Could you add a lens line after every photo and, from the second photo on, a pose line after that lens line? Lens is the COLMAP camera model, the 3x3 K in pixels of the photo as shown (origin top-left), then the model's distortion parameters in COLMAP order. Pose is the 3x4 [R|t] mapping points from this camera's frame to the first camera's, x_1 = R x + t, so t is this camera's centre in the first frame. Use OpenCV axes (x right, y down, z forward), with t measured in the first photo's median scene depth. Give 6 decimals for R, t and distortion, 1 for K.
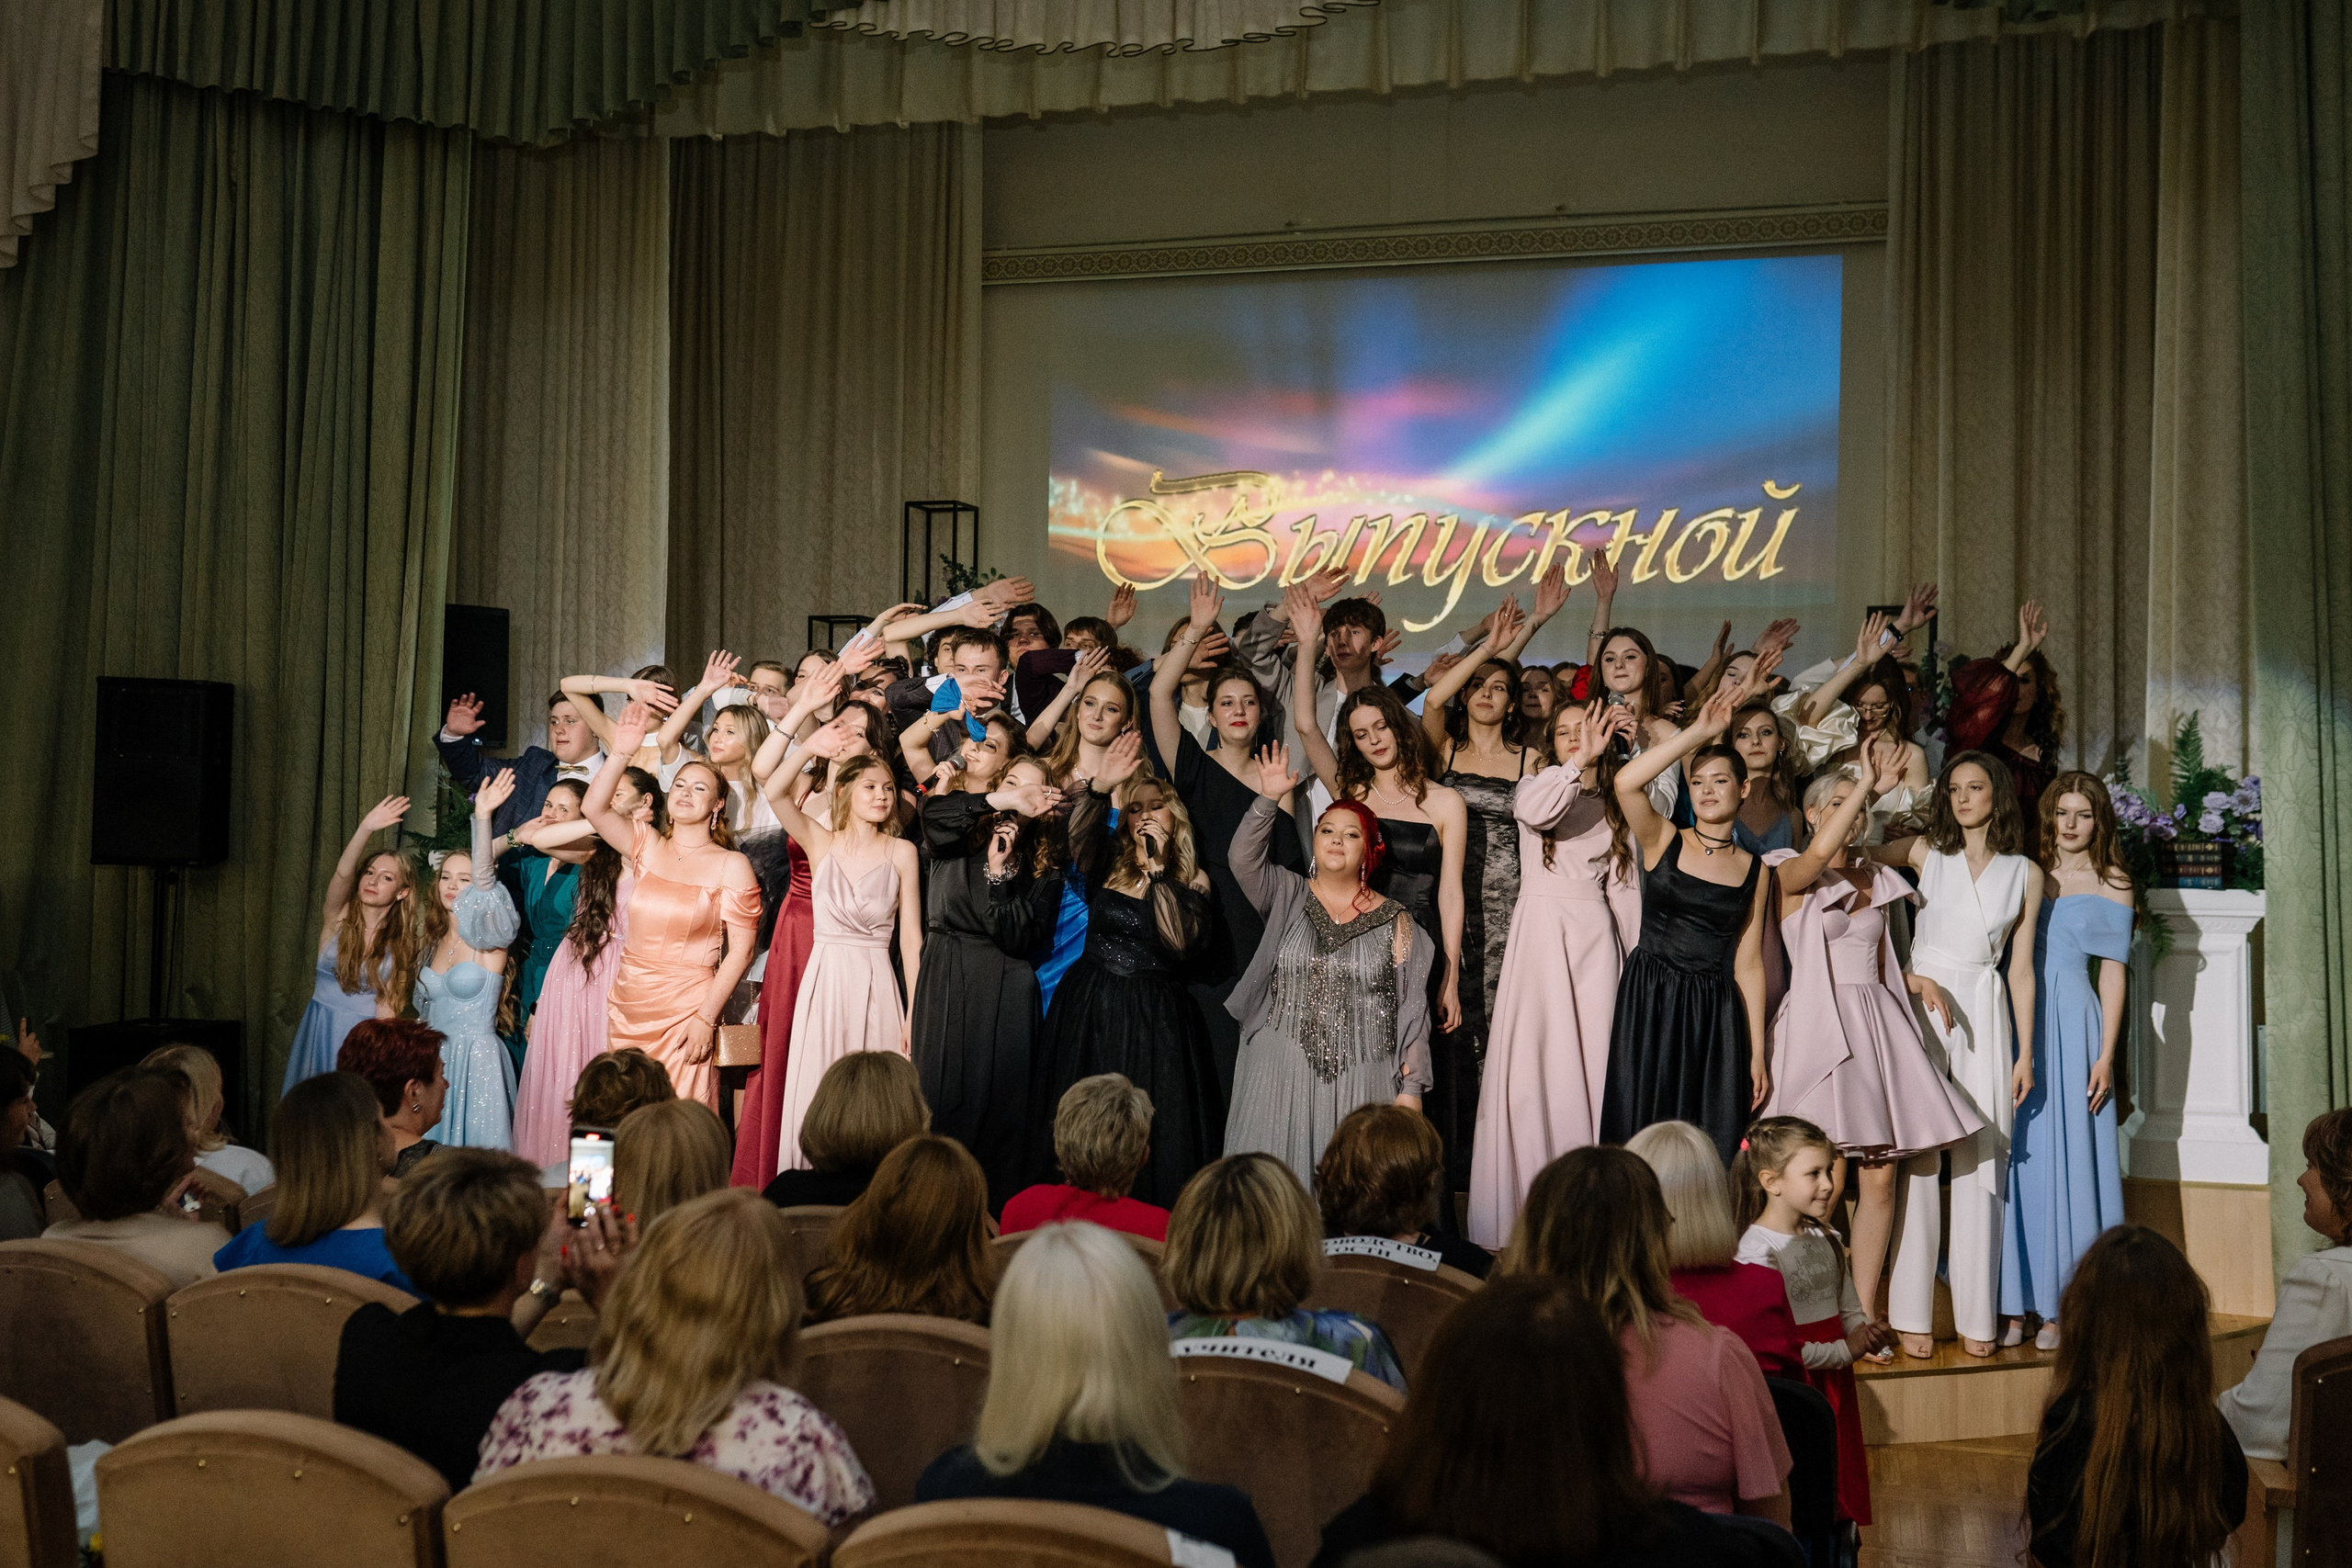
lens RADIAL K [[2363.7, 0, 1140.9], [0, 2363.7, 758.3], [0, 0, 1]] dist [0.005706, -0.000800]
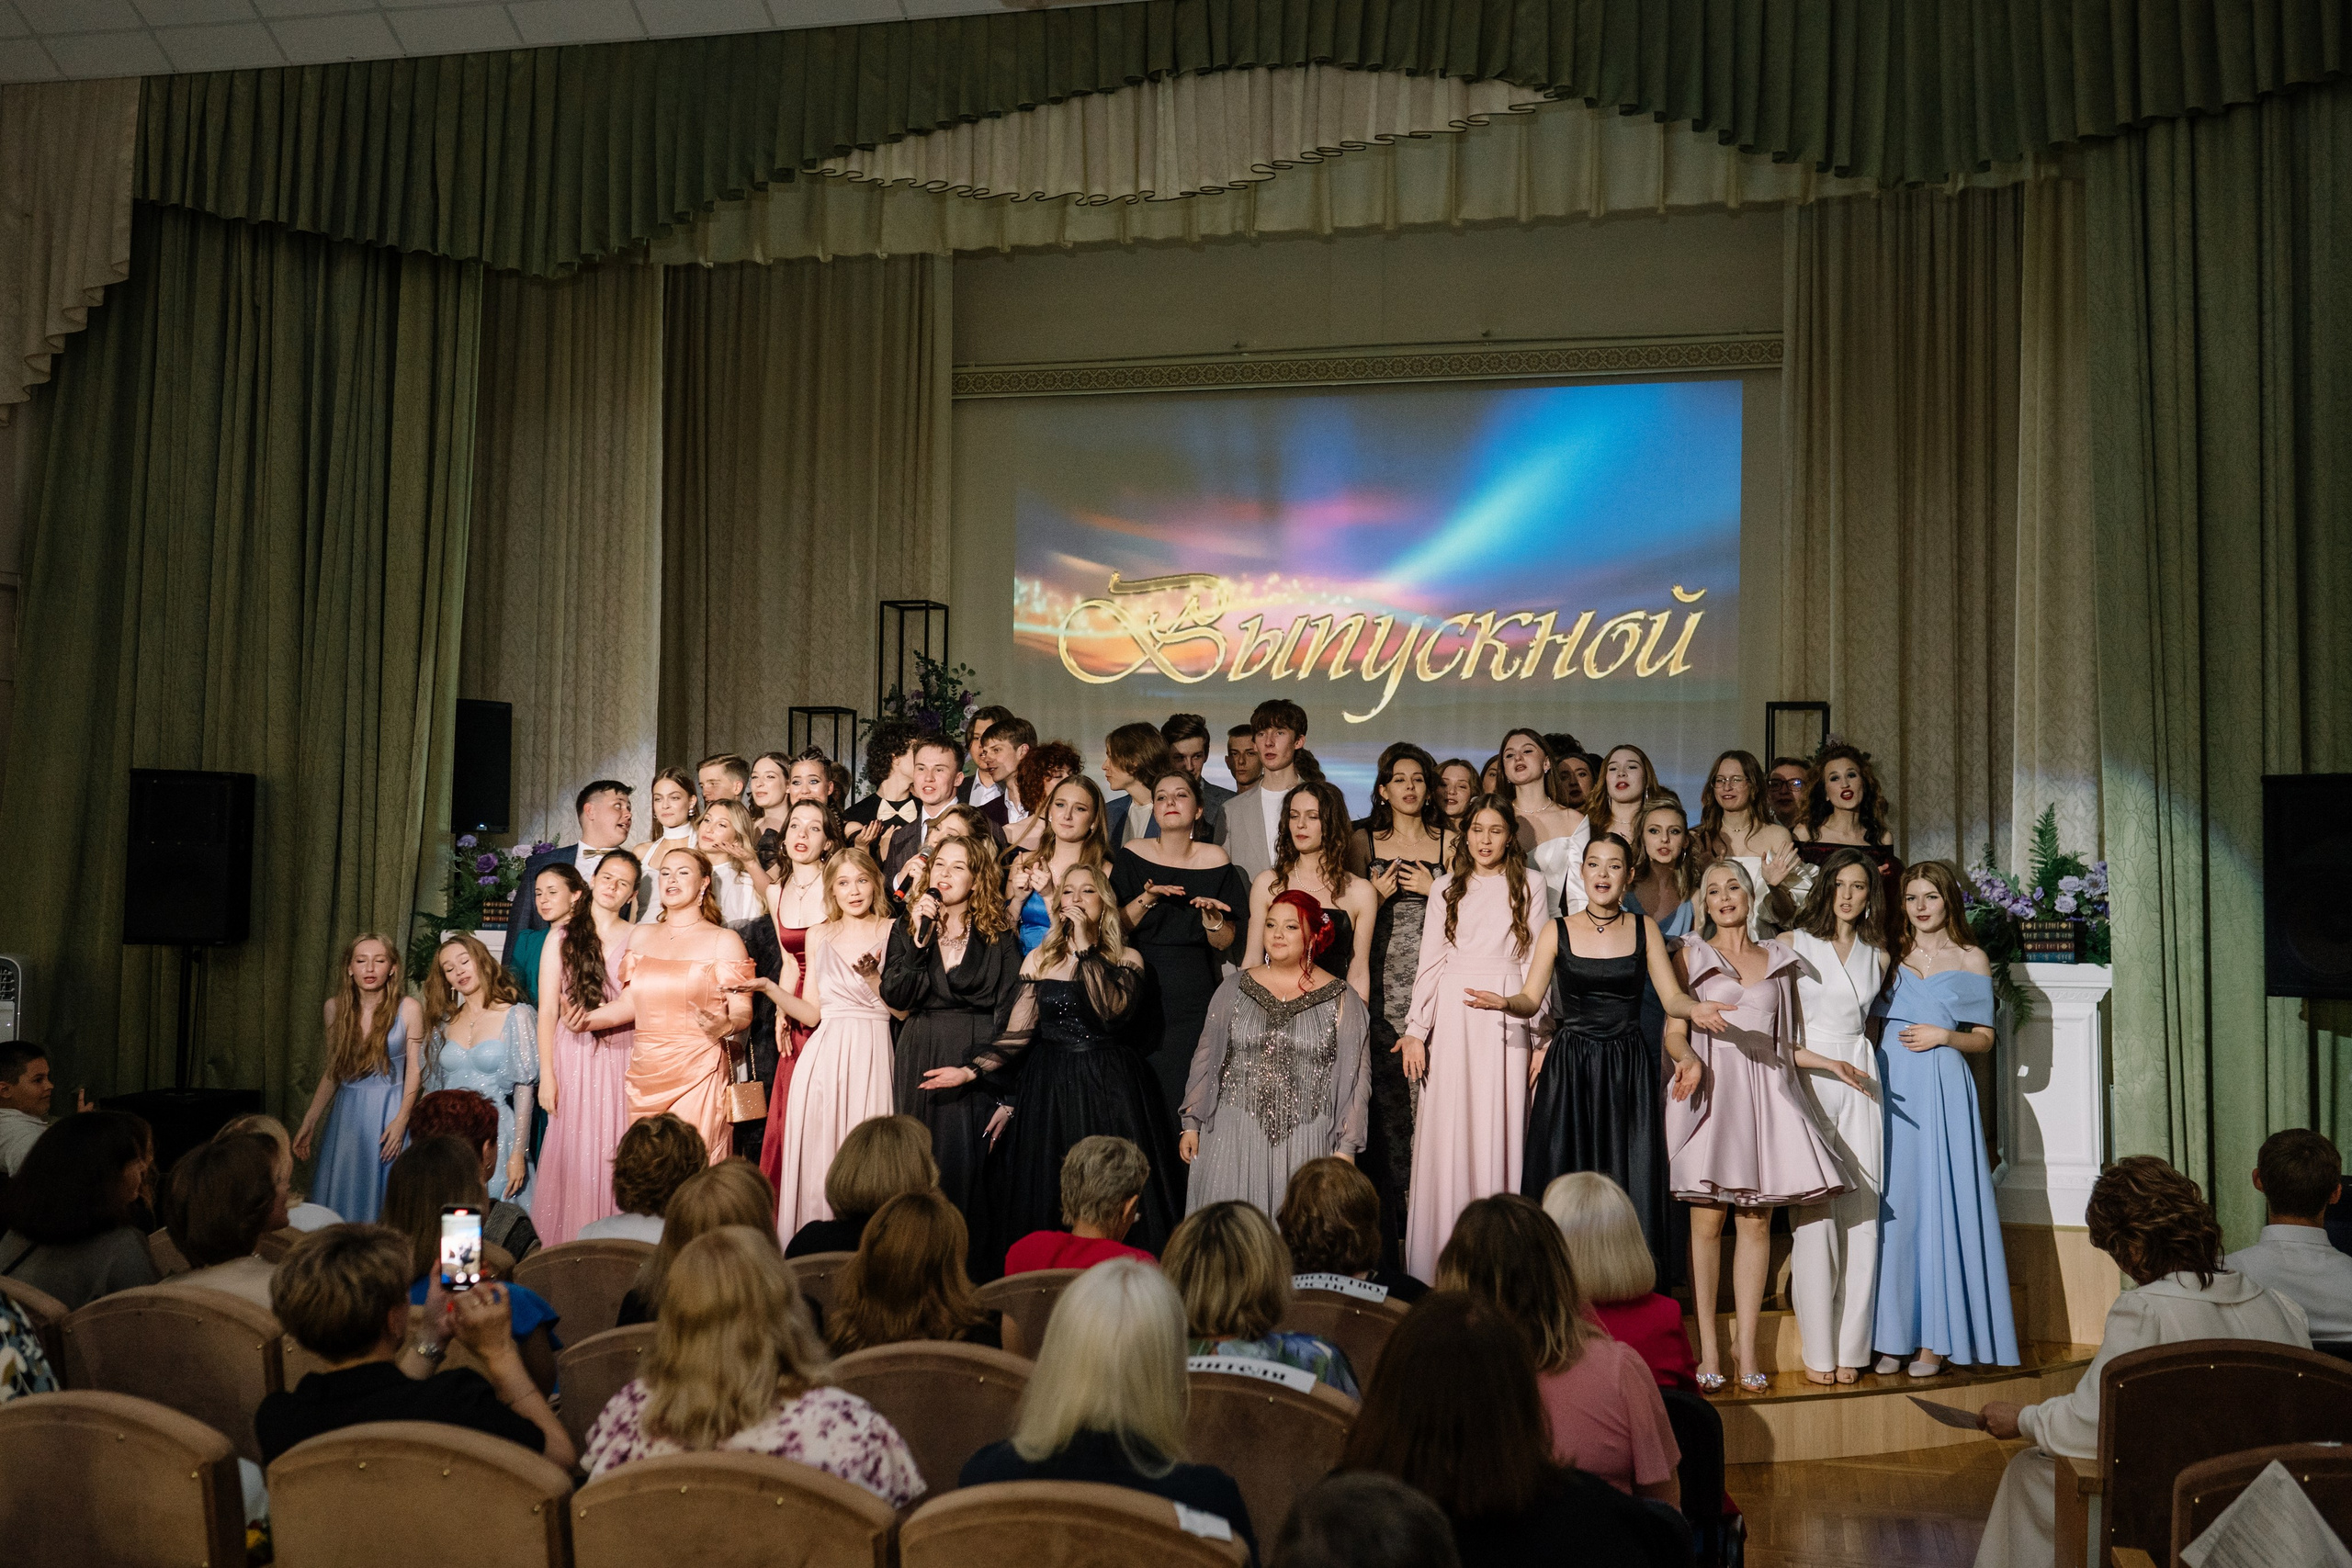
lens RADIAL K [[2295.5, 0, 1176.0], [0, 2295.5, 784.0], [0, 0, 1]] dist [0.006044, -0.001830]
pose [[0.999184, -0.000031, 0.040396, -0.008541], [0.000784, 0.999826, -0.018614, -0.006600], [-0.040389, 0.018630, 0.999010, -0.048910]]
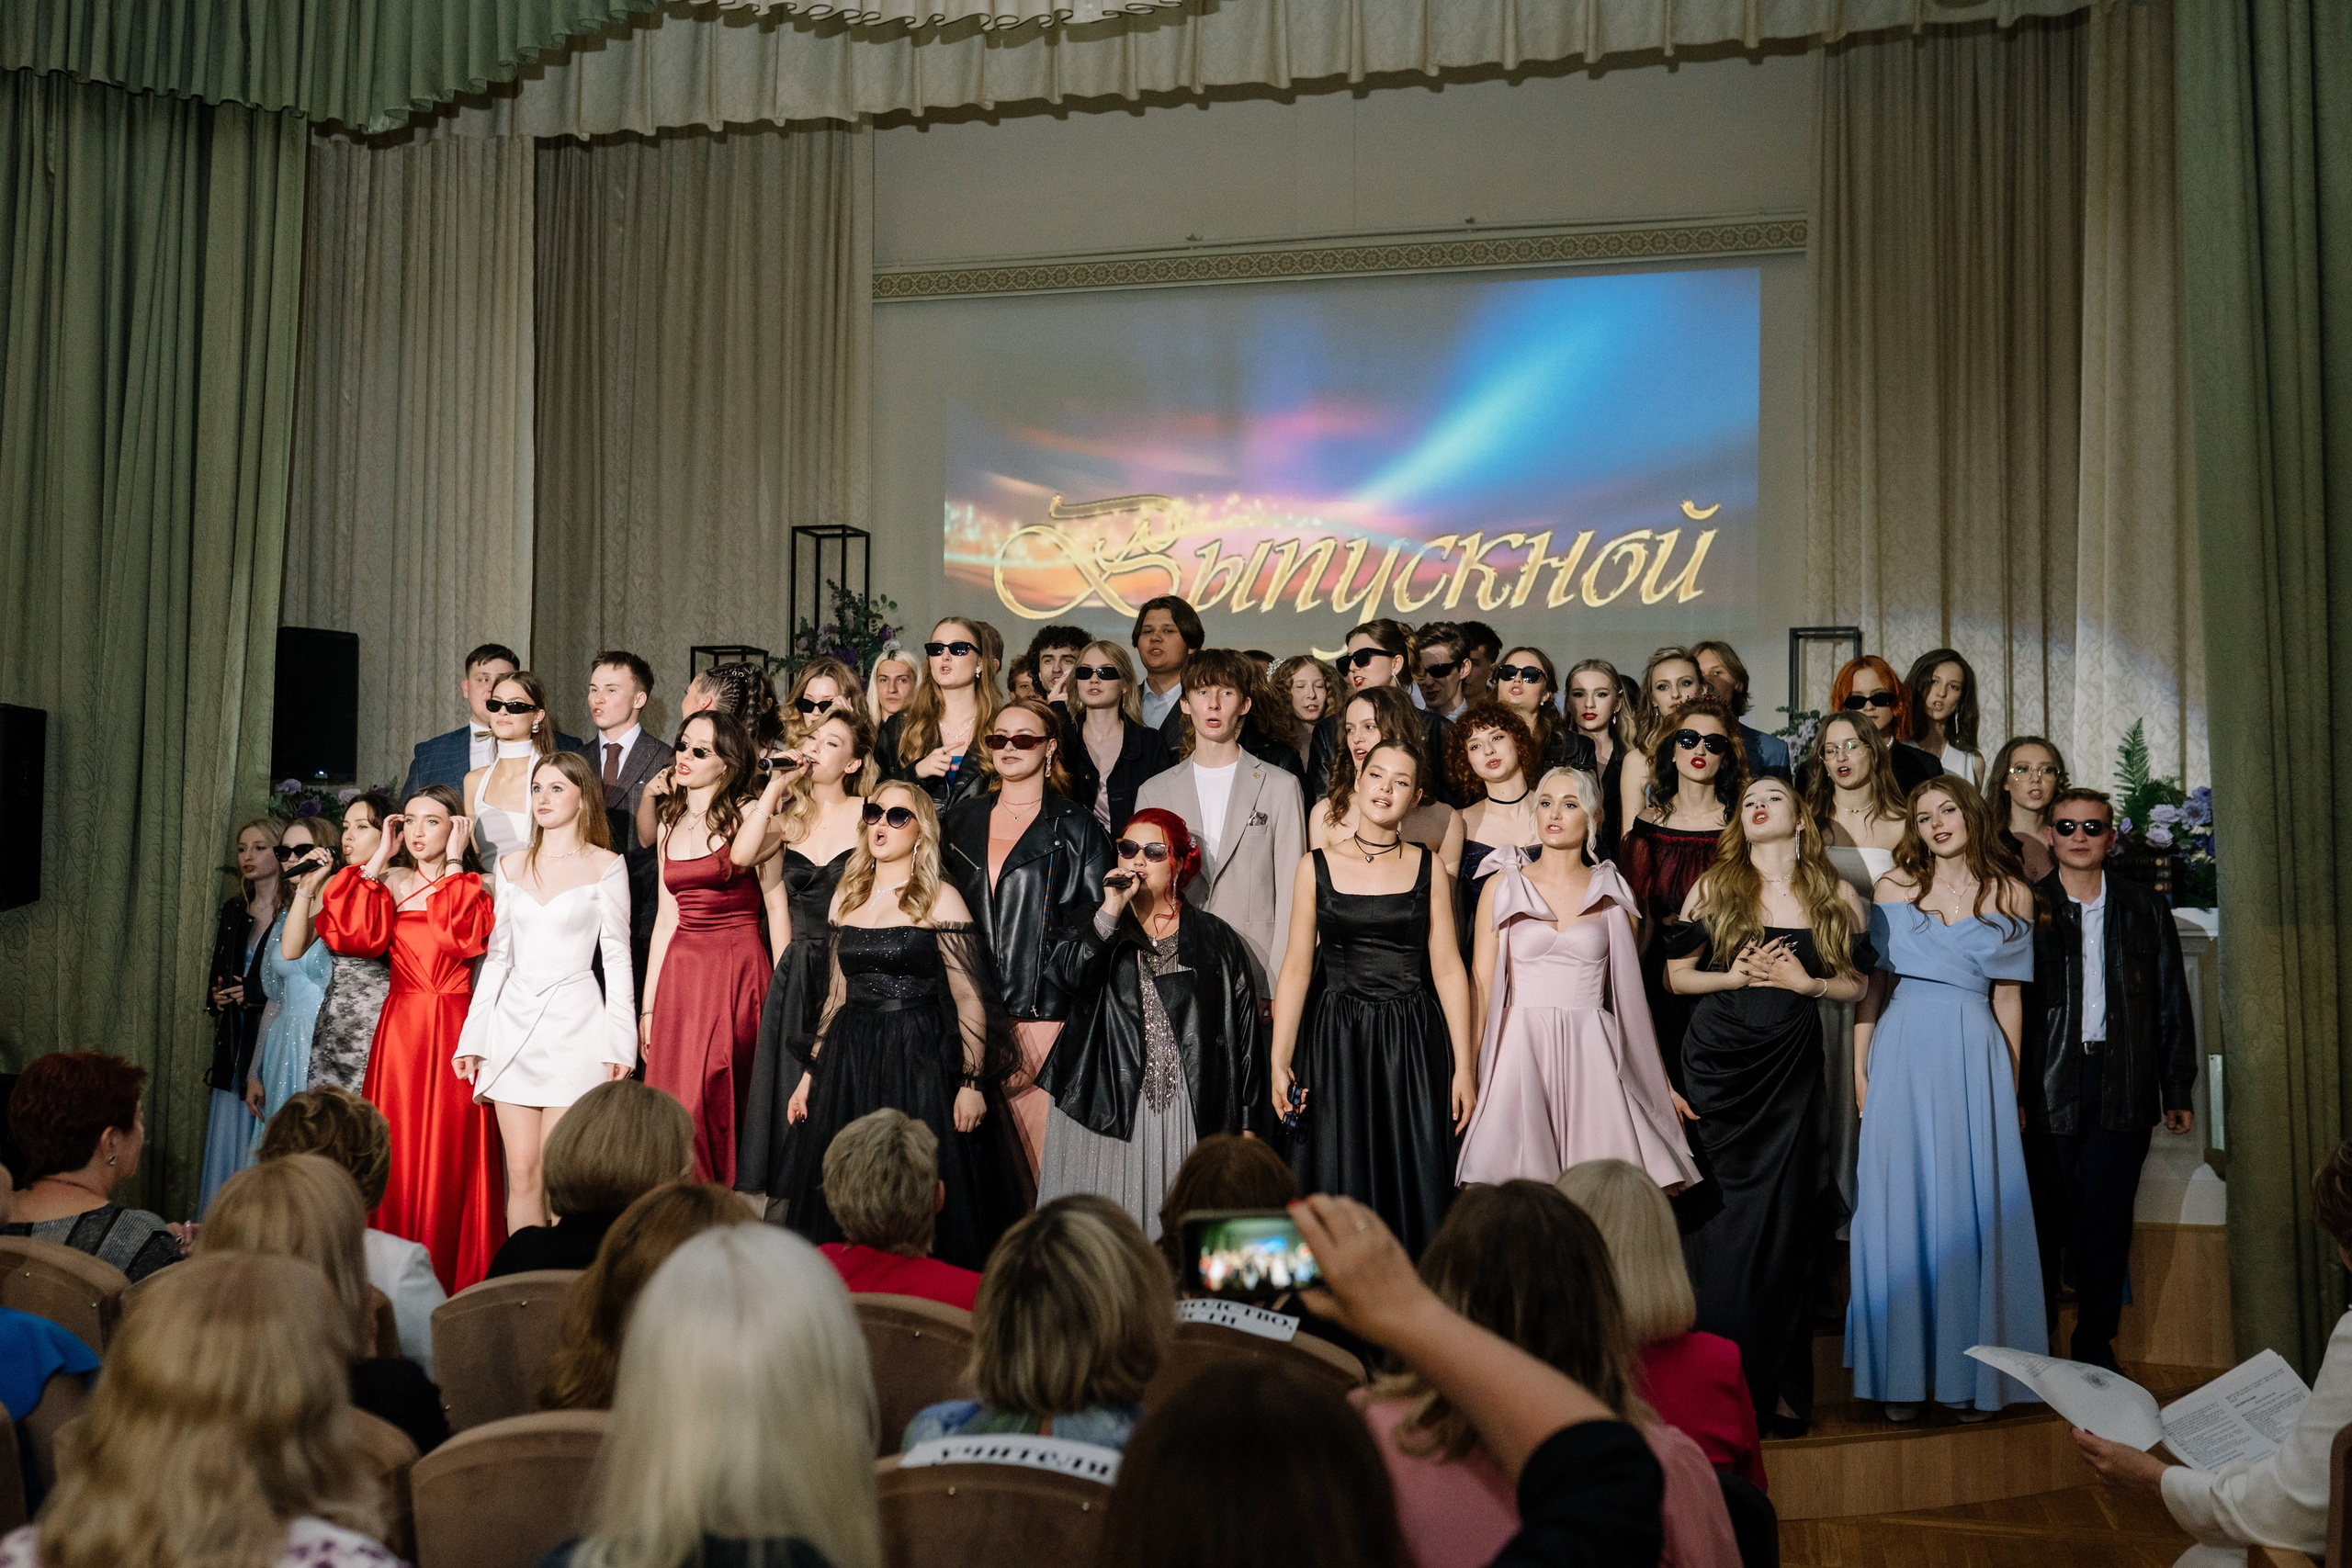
lens RADIAL K [[2295.5, 0, 1176.0], [0, 2295.5, 784.0], [0, 0, 1]] dist [0.006044, -0.001830]
pose [[0.999232, -0.004698, 0.038890, 0.020686], [0.005394, 0.999827, -0.017819, 0.014221], [-0.038799, 0.018015, 0.999085, 0.076049]]
